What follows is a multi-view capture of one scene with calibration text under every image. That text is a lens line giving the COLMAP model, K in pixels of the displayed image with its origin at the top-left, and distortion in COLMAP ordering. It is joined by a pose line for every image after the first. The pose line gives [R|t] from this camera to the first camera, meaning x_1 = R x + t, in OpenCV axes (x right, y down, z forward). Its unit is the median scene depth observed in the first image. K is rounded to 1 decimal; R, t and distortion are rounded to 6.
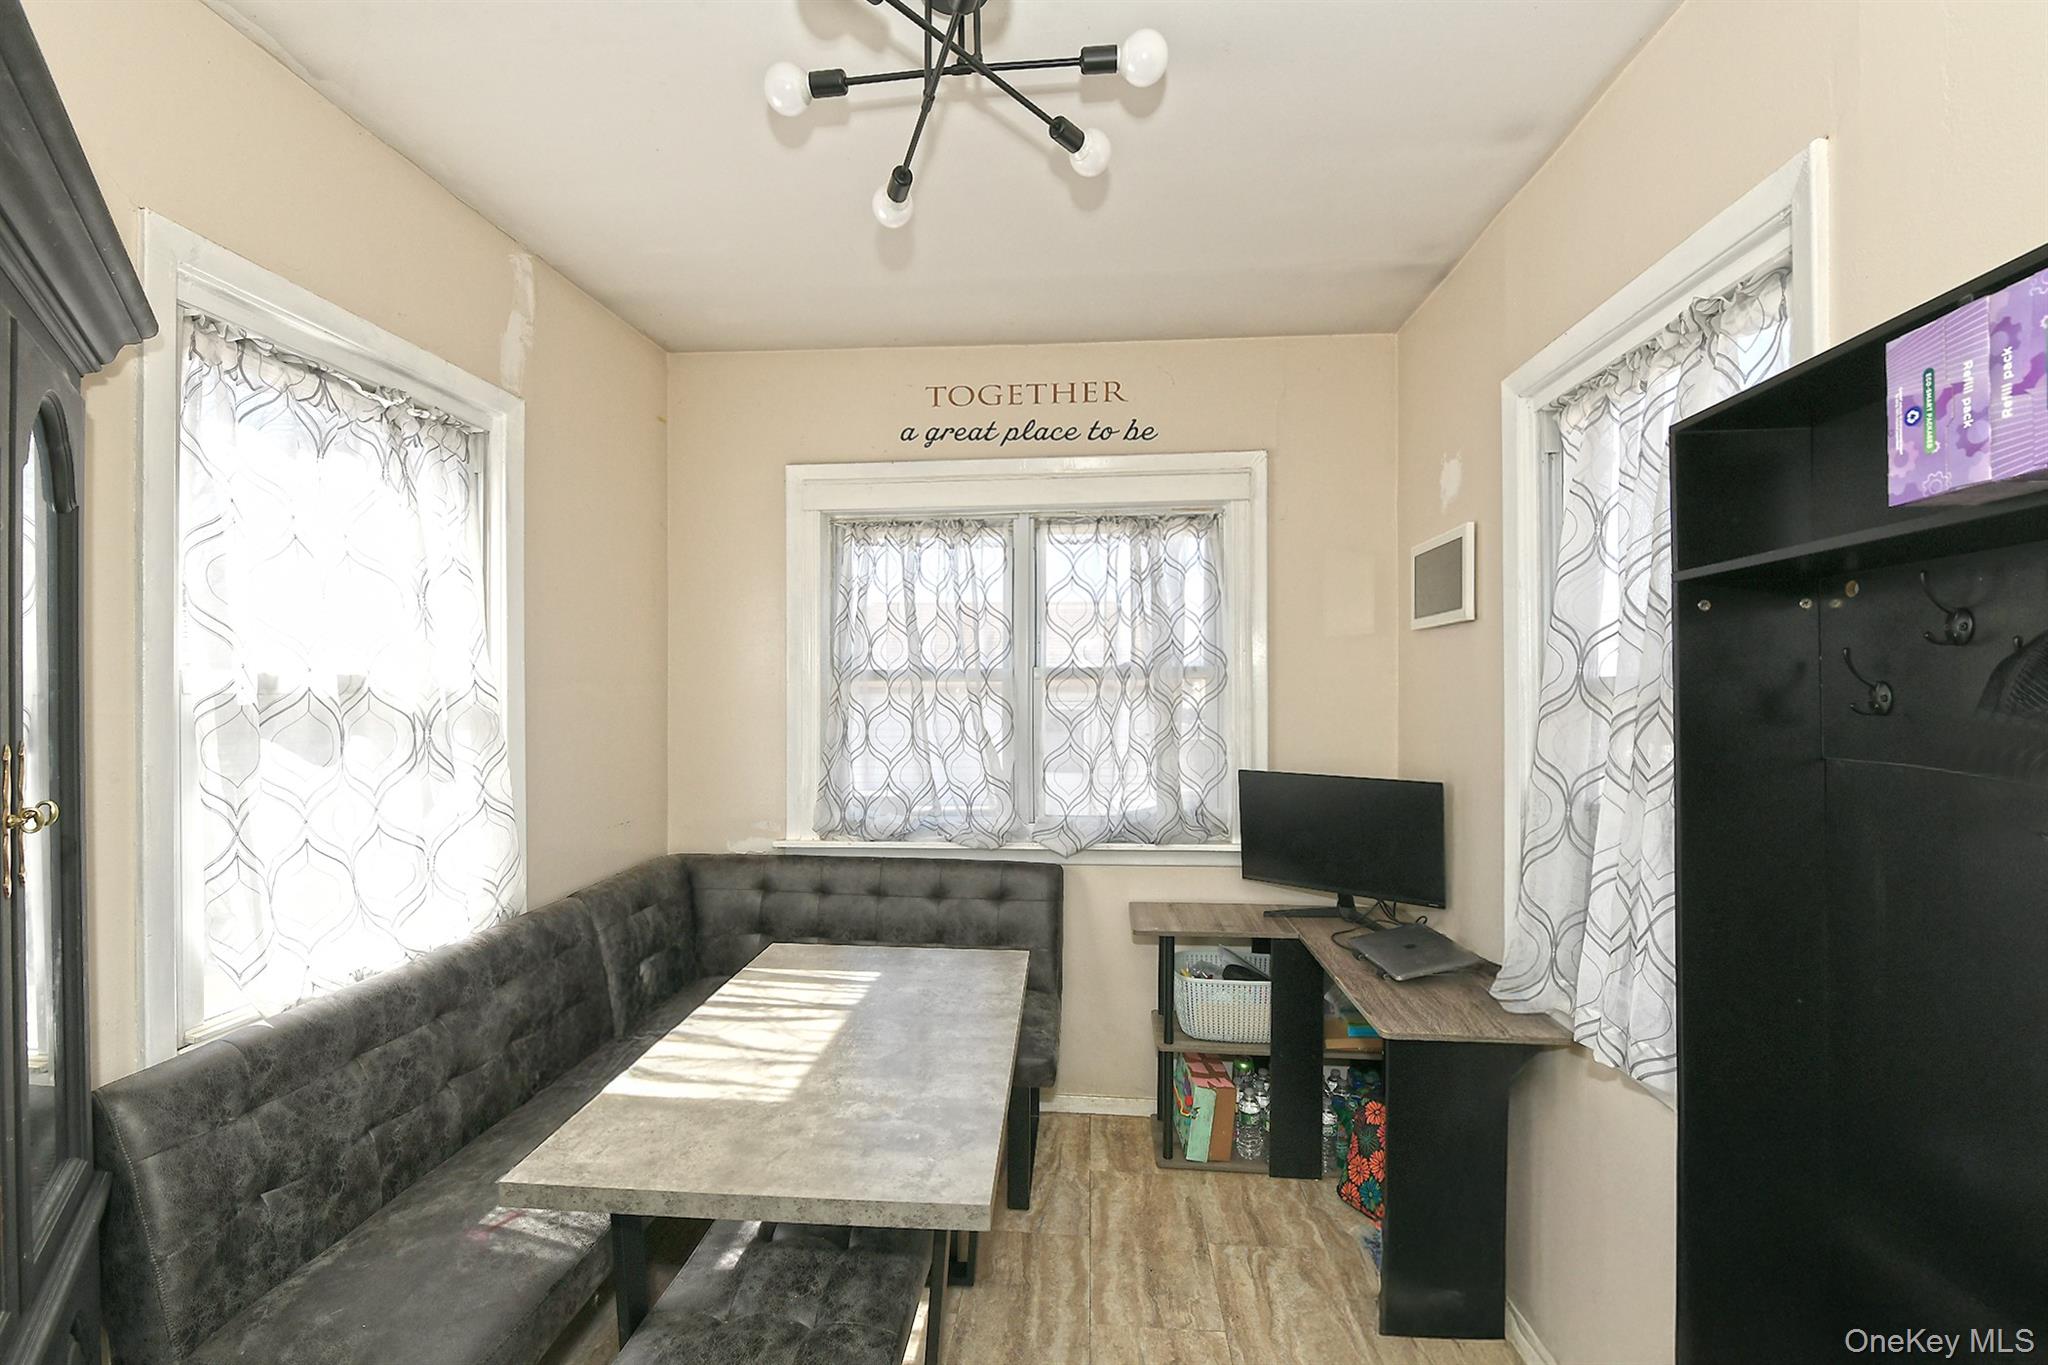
lens RADIAL K [[837.6, 0, 1030.8], [0, 837.6, 675.9], [0, 0, 1]] dist [-0.018002, -0.002159]
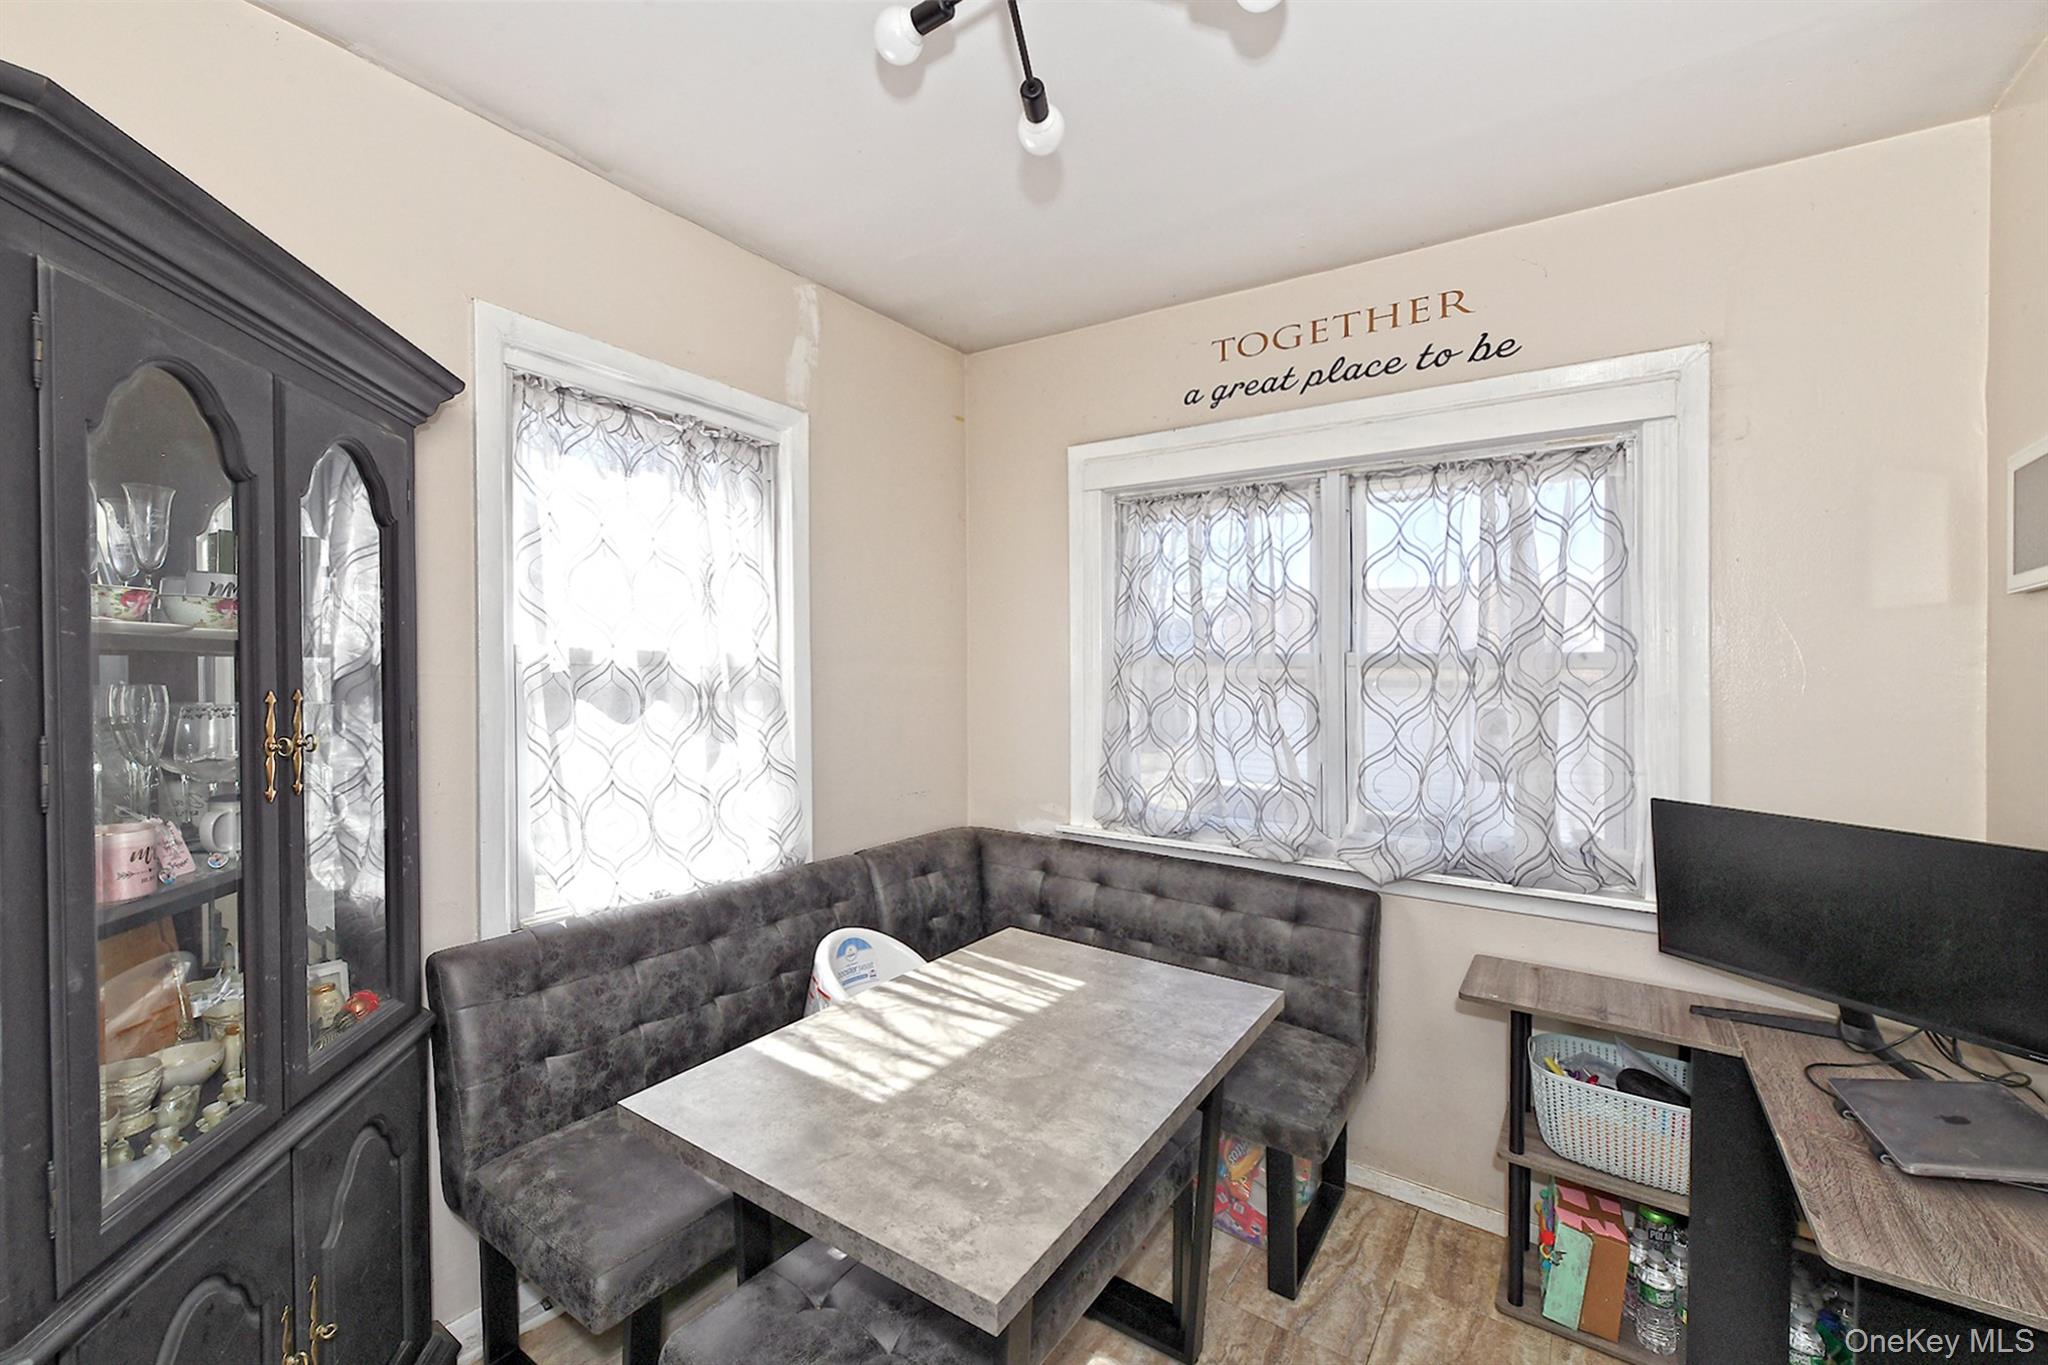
lens RADIAL K [[812.8, 0, 1015.2], [0, 812.8, 664.8], [0, 0, 1]] dist [-0.008942, -0.001781]
pose [[0.853290, 0.013094, -0.521272, 0.160396], [-0.013944, 0.999900, 0.002291, 0.004988], [0.521250, 0.005313, 0.853387, 0.147167]]
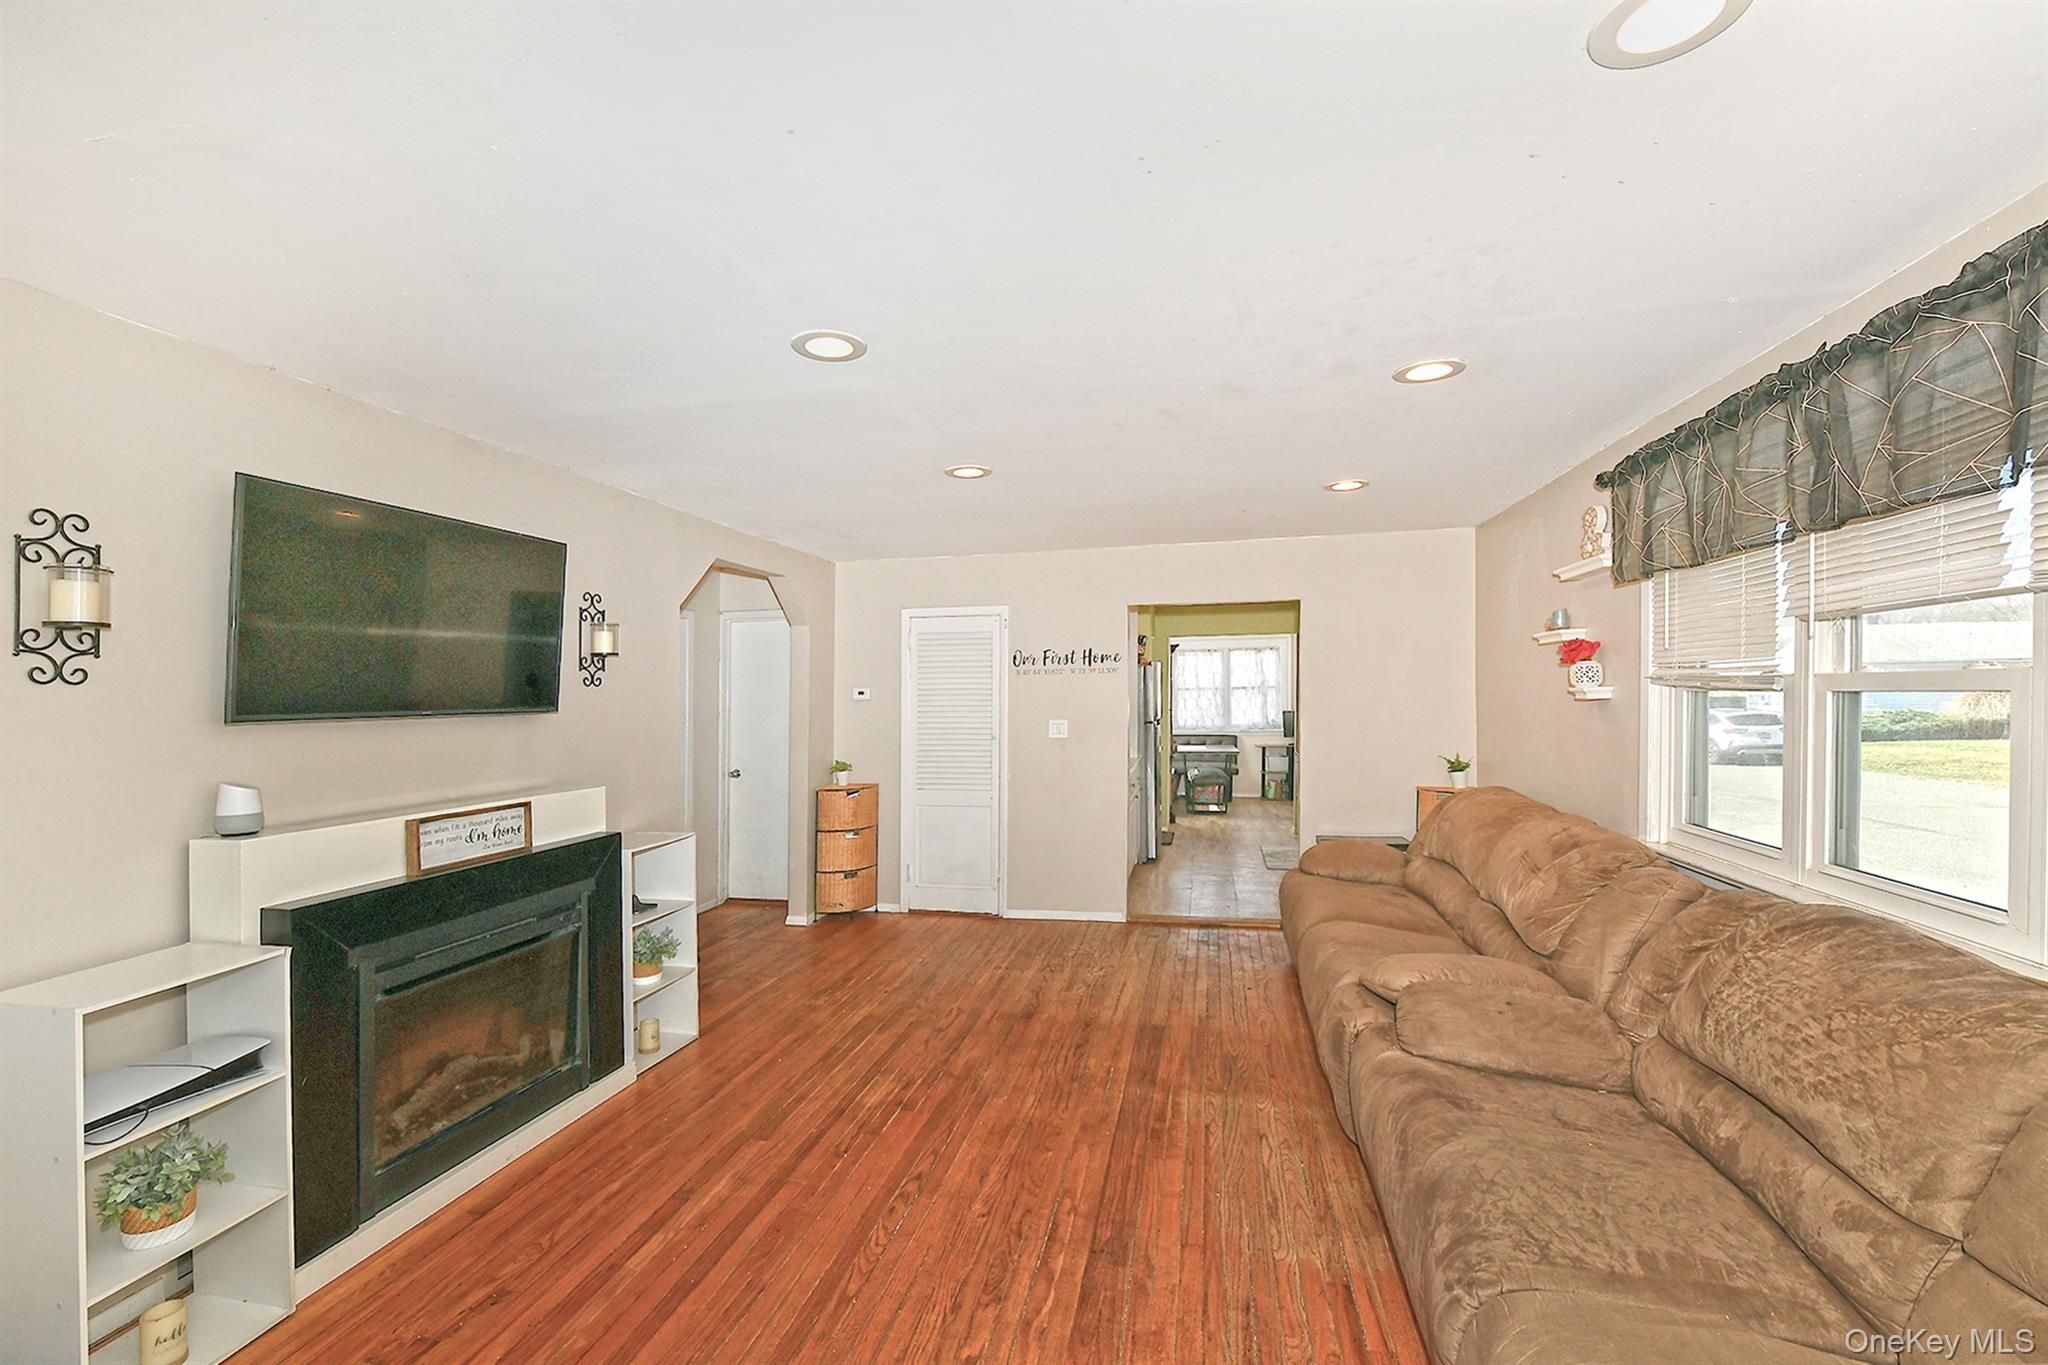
lens RADIAL K [[837.6, 0, 1024.1], [0, 837.6, 693.7], [0, 0, 1]] dist [-0.018002, -0.002159]
pose [[0.988552, -0.004920, -0.150802, -0.413937], [0.004953, 0.999988, -0.000160, 0.023334], [0.150801, -0.000589, 0.988564, -3.510673]]
